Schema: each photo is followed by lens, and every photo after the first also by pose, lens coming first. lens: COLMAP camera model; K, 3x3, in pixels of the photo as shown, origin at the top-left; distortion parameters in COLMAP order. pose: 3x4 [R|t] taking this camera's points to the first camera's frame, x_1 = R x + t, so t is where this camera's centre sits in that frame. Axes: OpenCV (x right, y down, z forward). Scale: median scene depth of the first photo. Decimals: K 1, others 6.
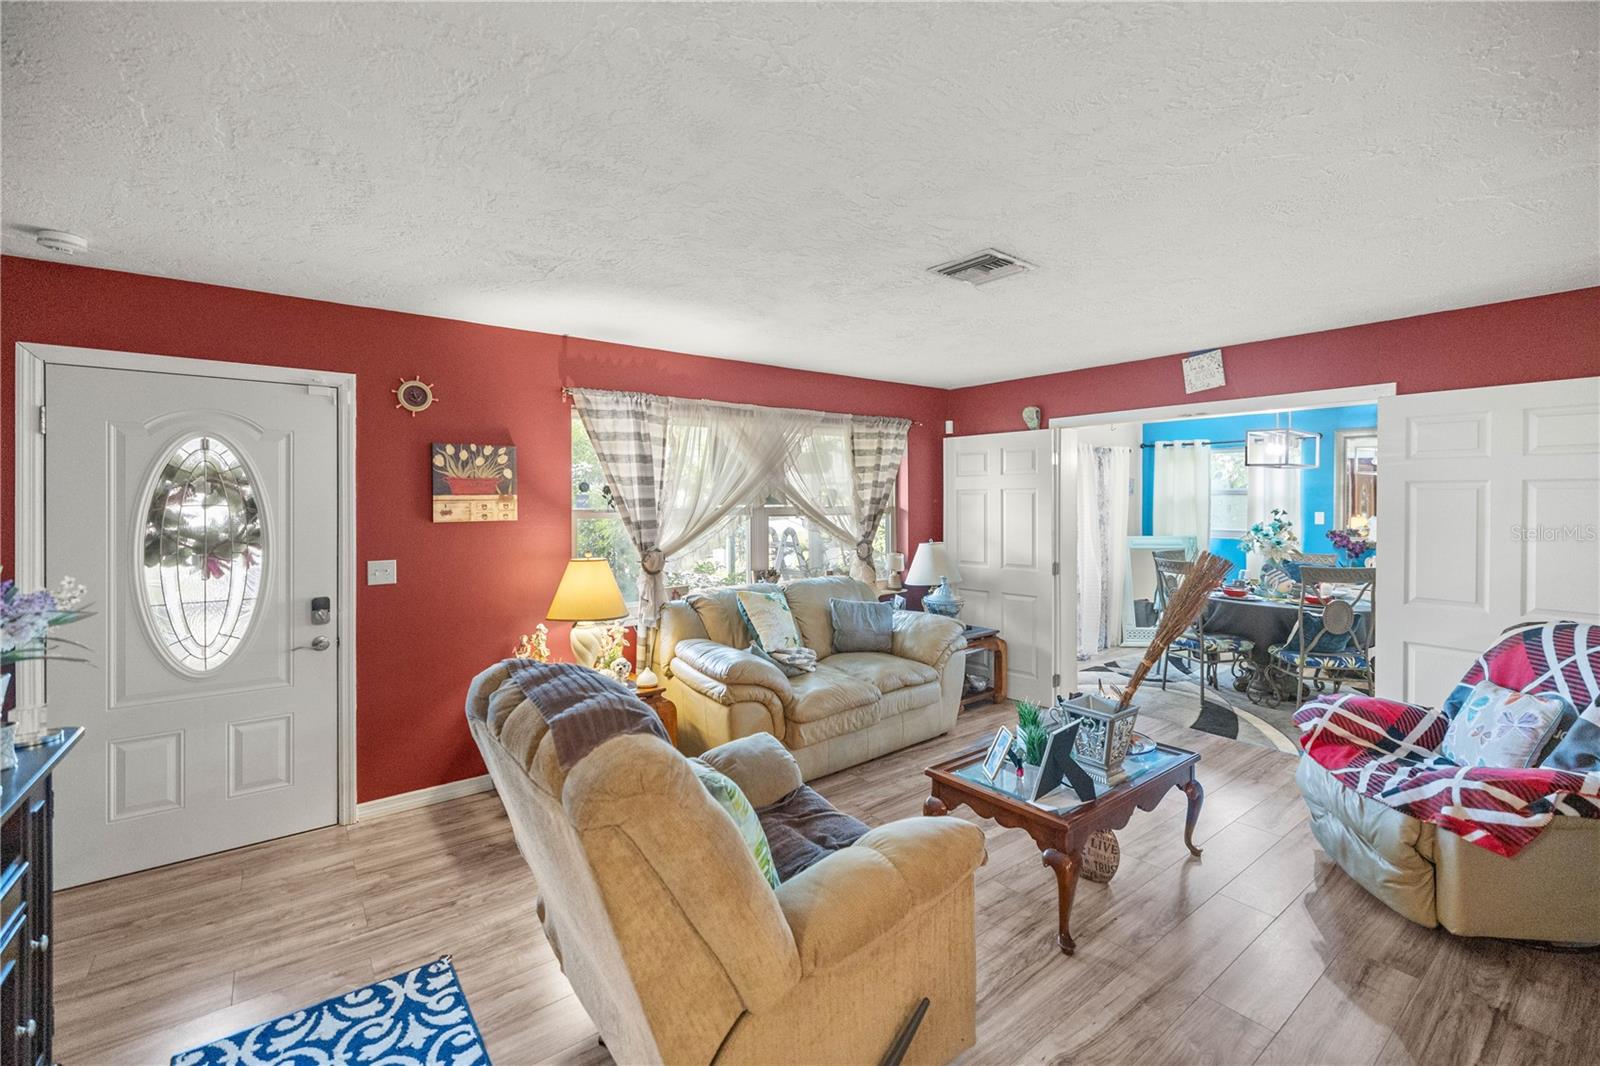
lens RADIAL K [[692.5, 0, 797.0], [0, 692.5, 504.3], [0, 0, 1]] dist [0.003076, 0.000168]
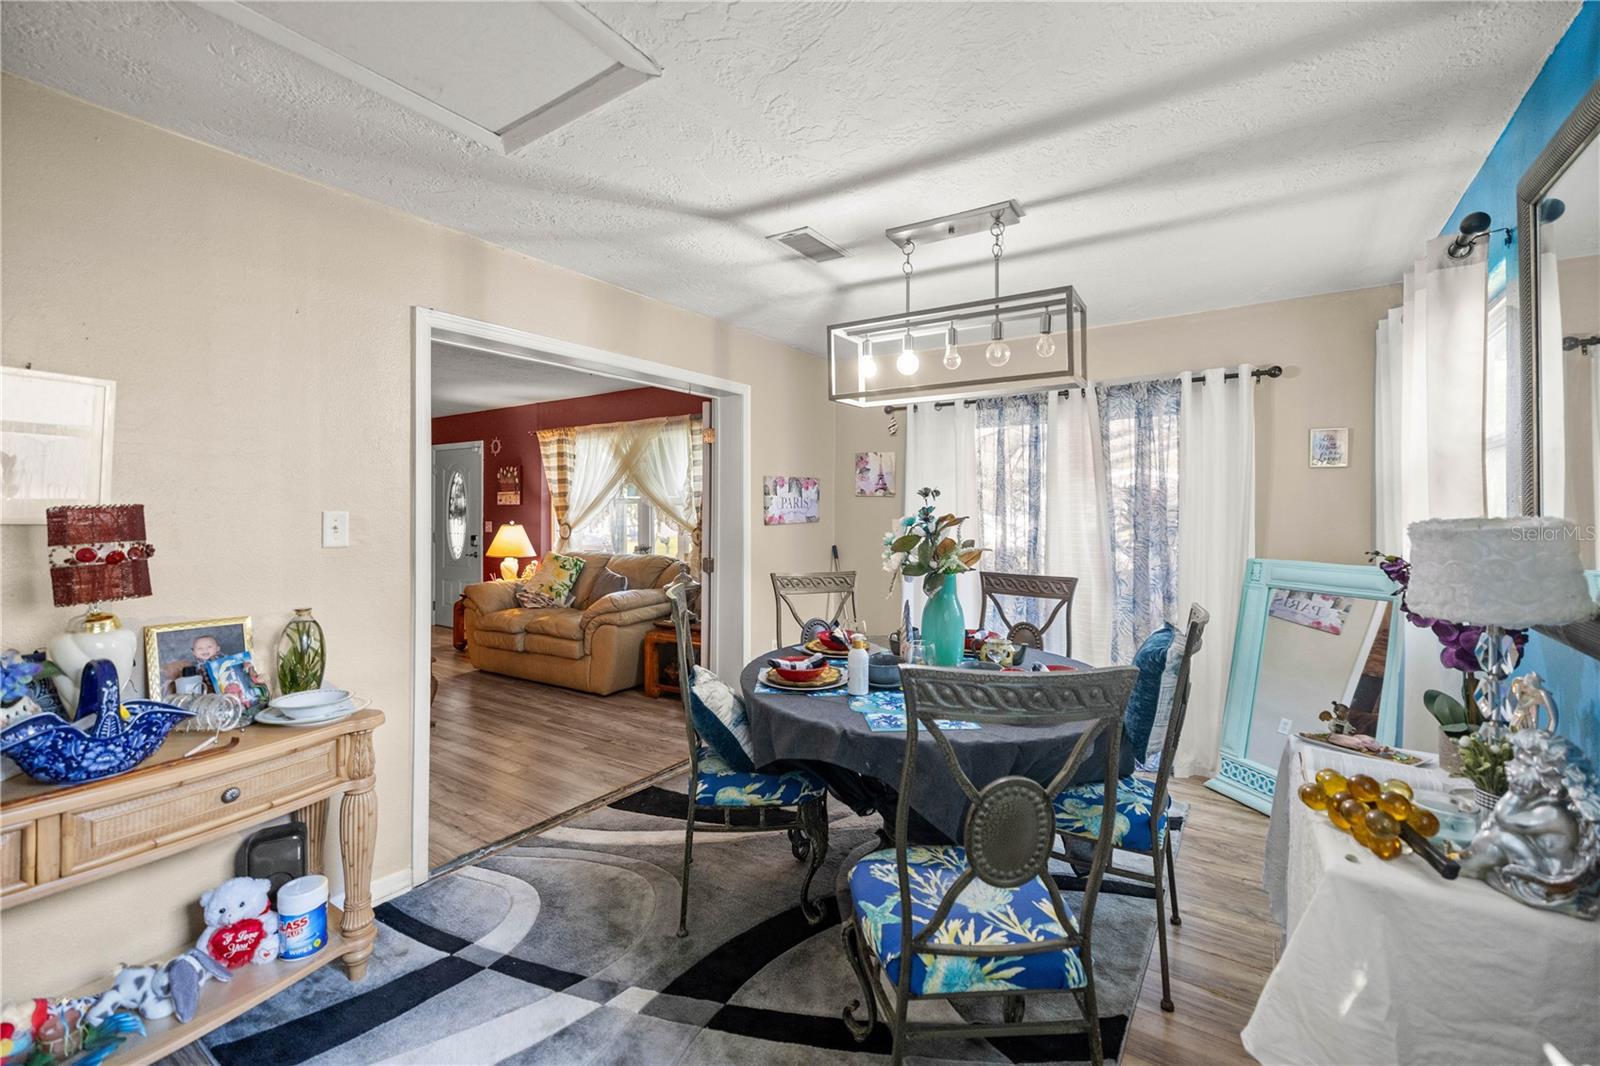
lens RADIAL K [[667.9, 0, 796.9], [0, 667.9, 504.5], [0, 0, 1]] dist [-0.000426, -0.000092]
pose [[0.324395, -0.004658, -0.945910, 1.460797], [-0.003205, 0.999977, -0.006024, 0.029637], [0.945916, 0.004985, 0.324372, 1.019022]]
